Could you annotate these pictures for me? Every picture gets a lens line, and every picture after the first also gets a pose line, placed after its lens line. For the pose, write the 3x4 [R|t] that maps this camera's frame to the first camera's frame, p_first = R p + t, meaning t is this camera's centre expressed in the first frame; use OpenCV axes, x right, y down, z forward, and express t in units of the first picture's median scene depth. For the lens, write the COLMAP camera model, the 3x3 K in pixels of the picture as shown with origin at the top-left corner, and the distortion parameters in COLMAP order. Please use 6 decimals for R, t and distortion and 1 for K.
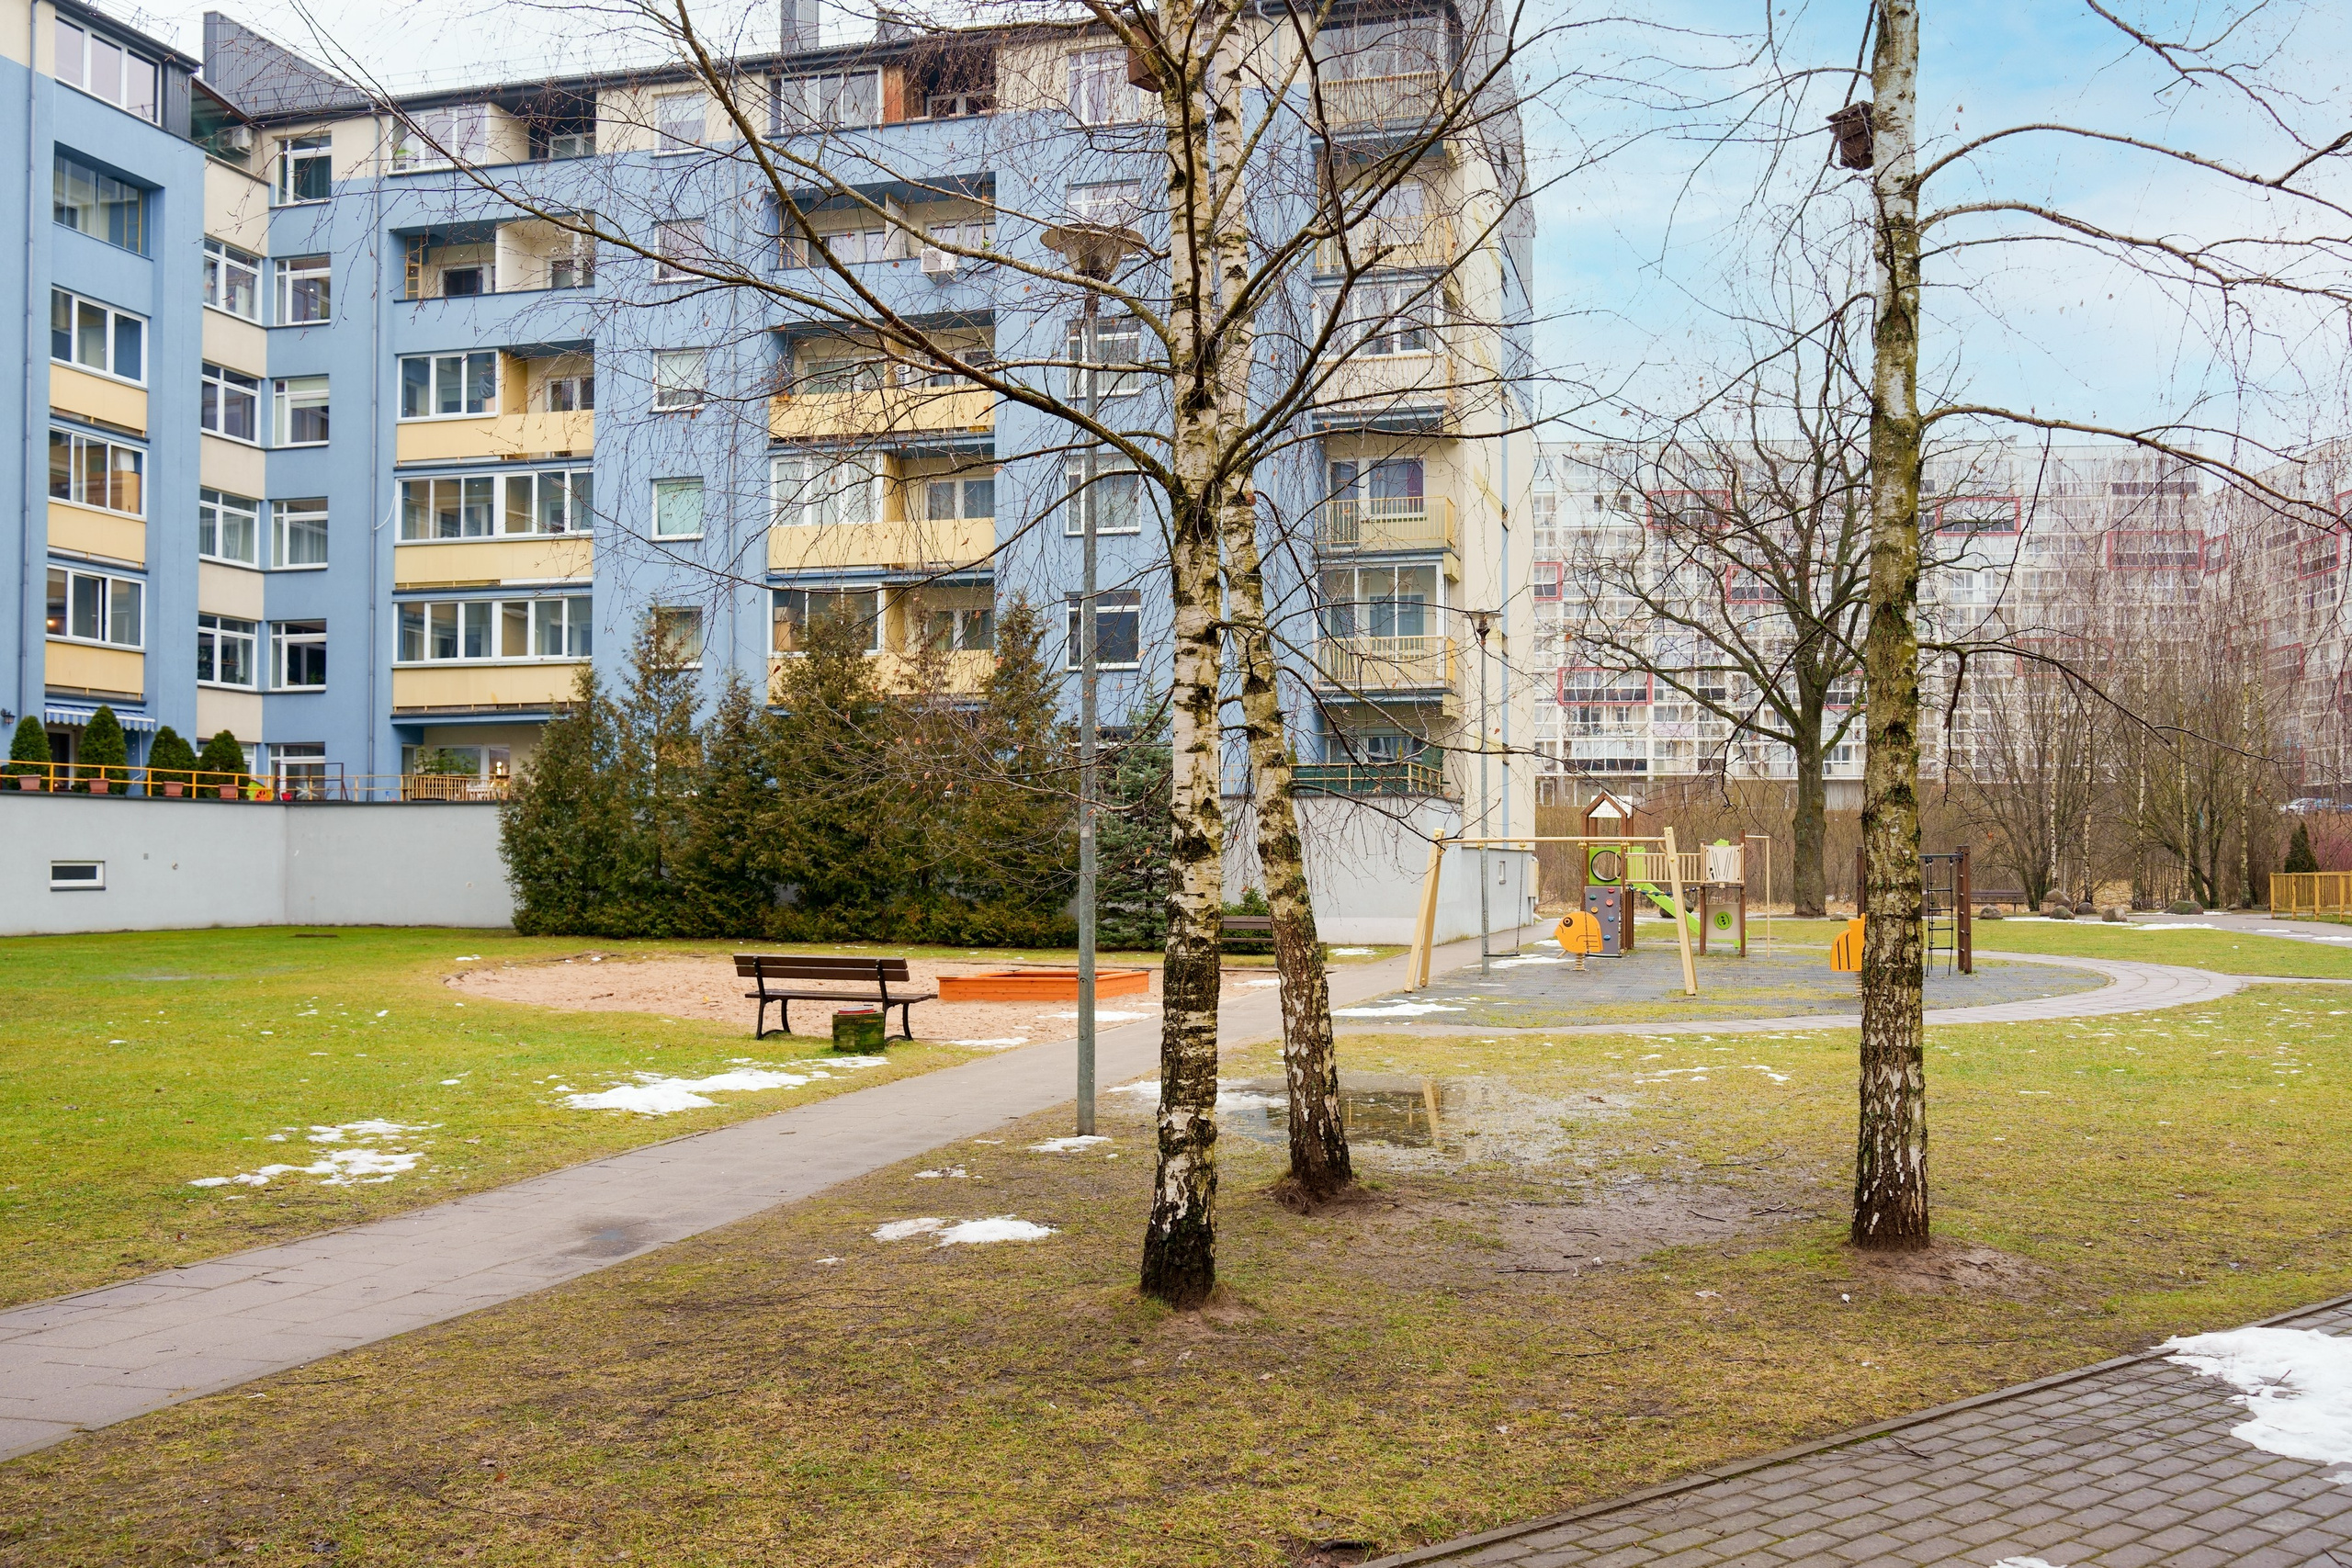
lens RADIAL K [[1923.7, 0, 1175.8], [0, 1923.7, 839.6], [0, 0, 1]] dist [-0.021244, 0.006689]
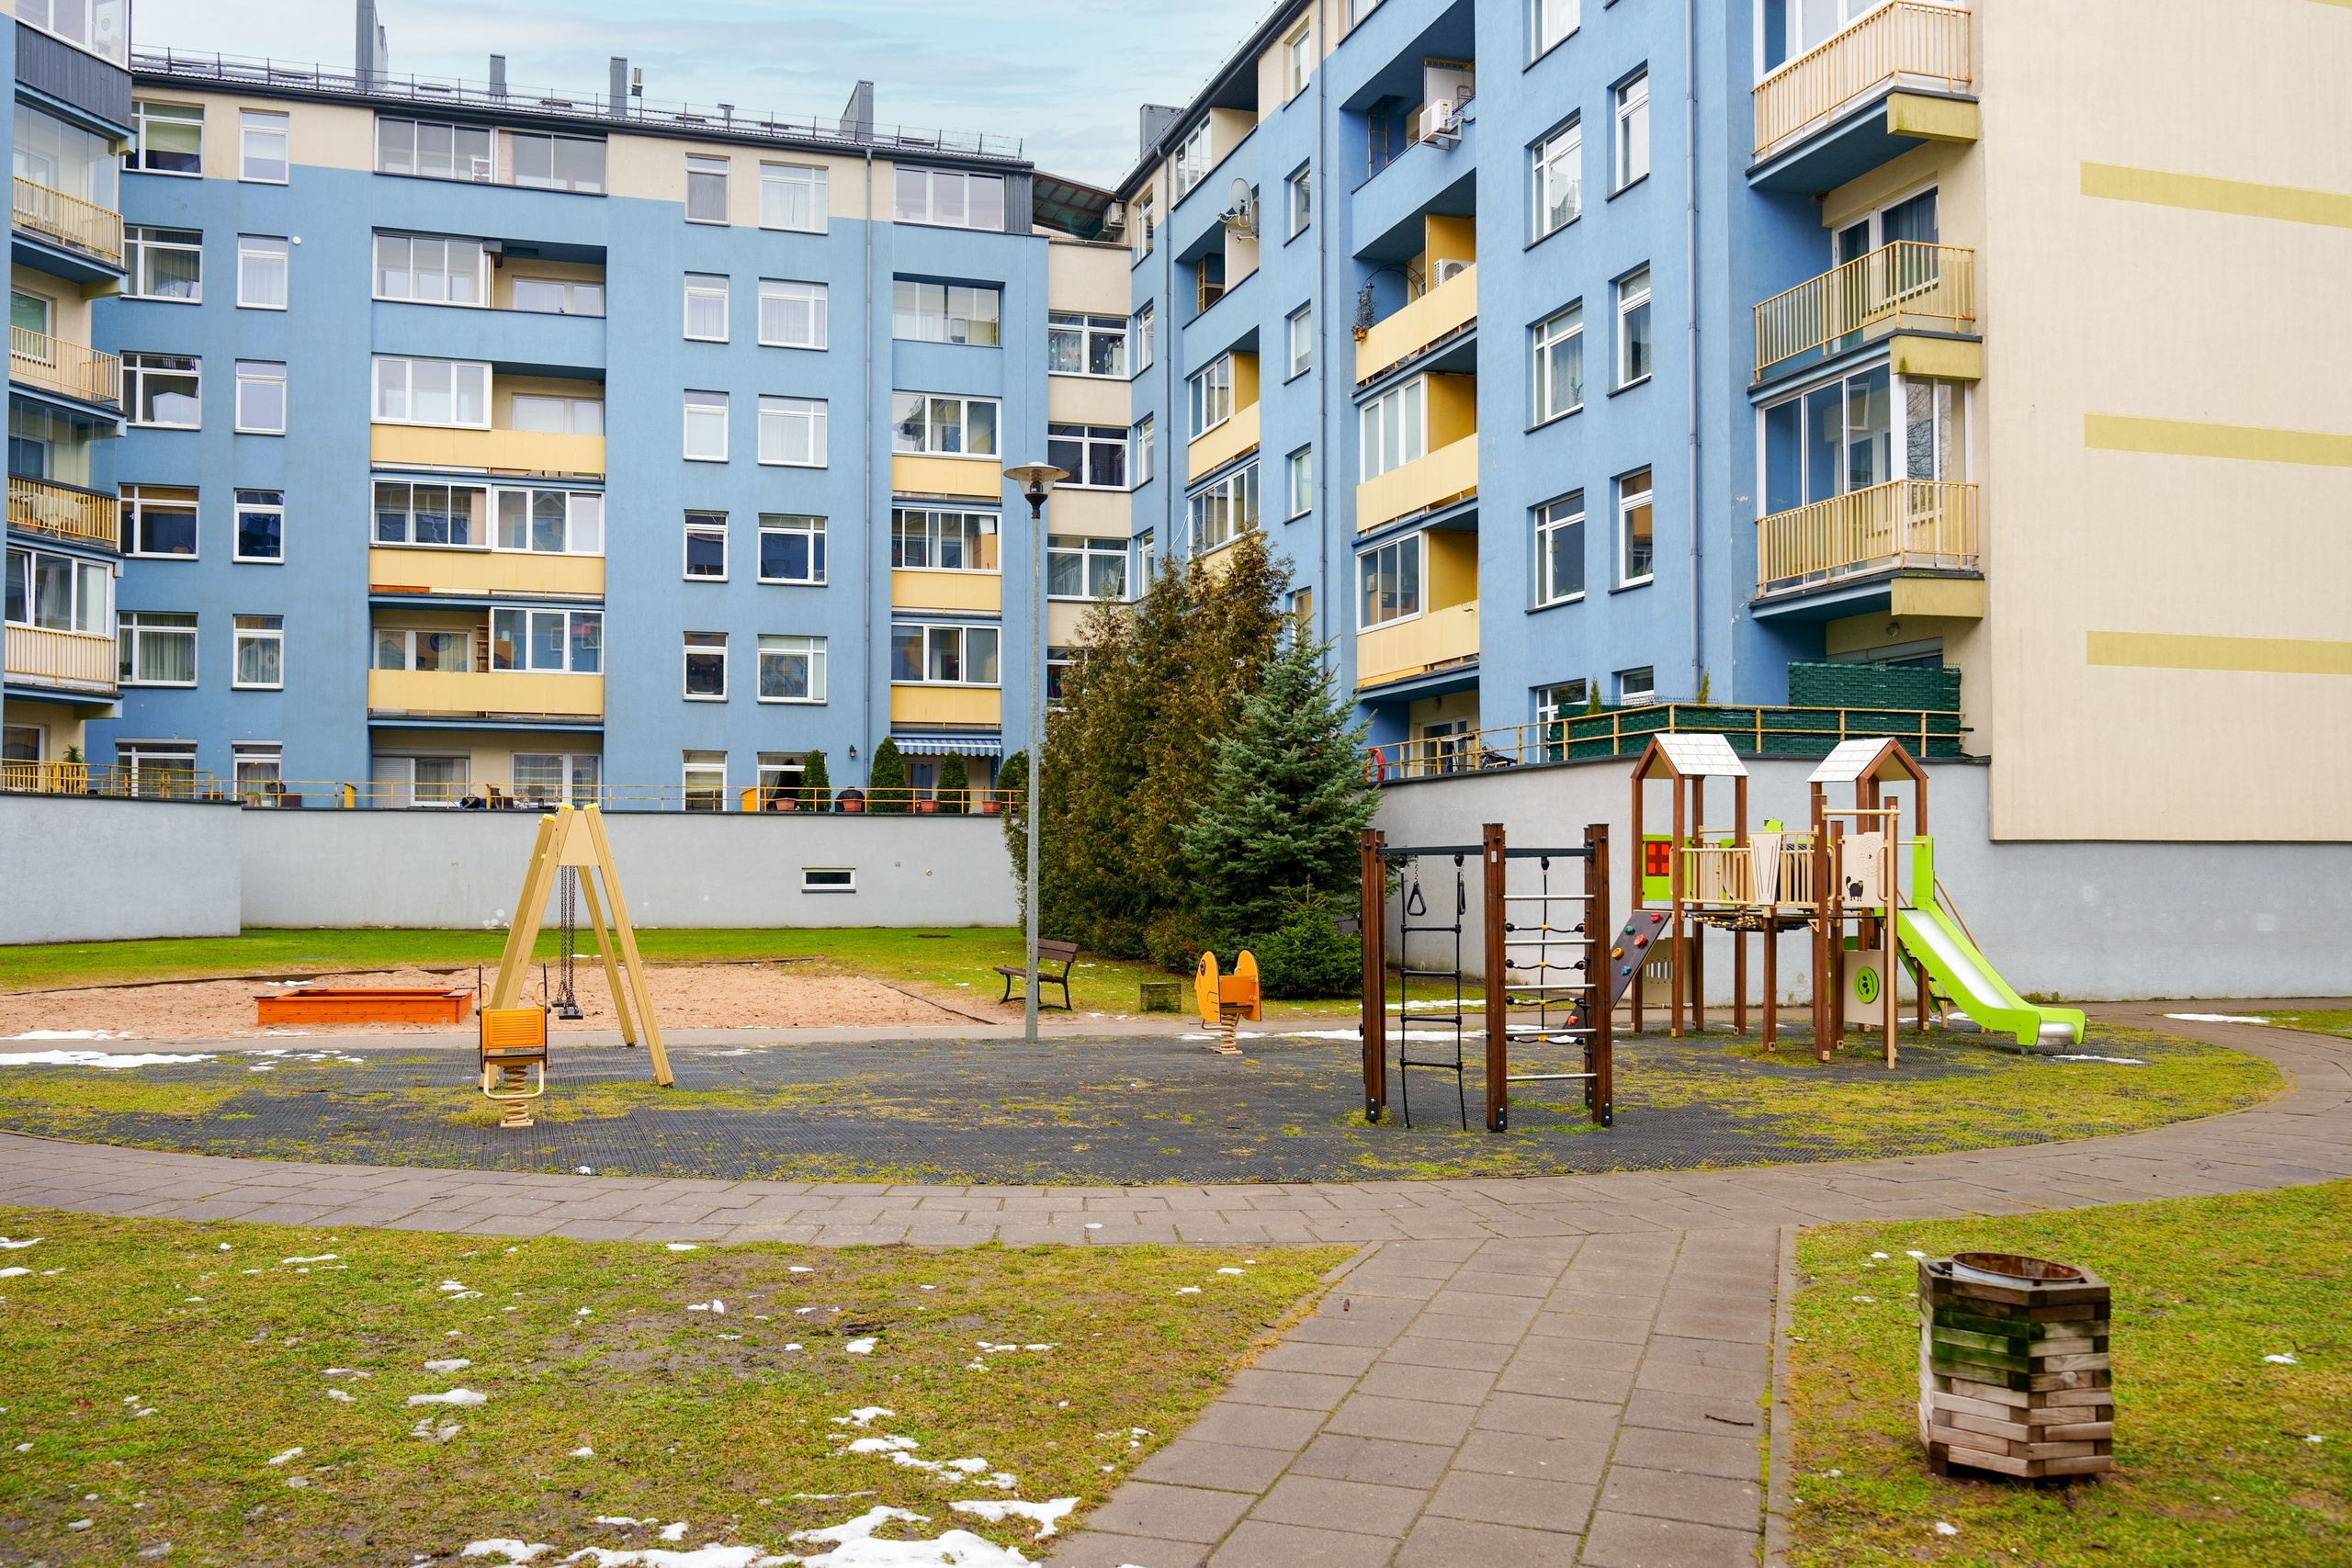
lens RADIAL K [[1923.7, 0, 1175.8], [0, 1923.7, 839.6], [0, 0, 1]] dist [-0.021244, 0.006689]
pose [[0.488899, -0.015954, -0.872195, 0.535208], [-0.009475, 0.999677, -0.023597, 0.018275], [0.872289, 0.019800, 0.488590, 0.556139]]
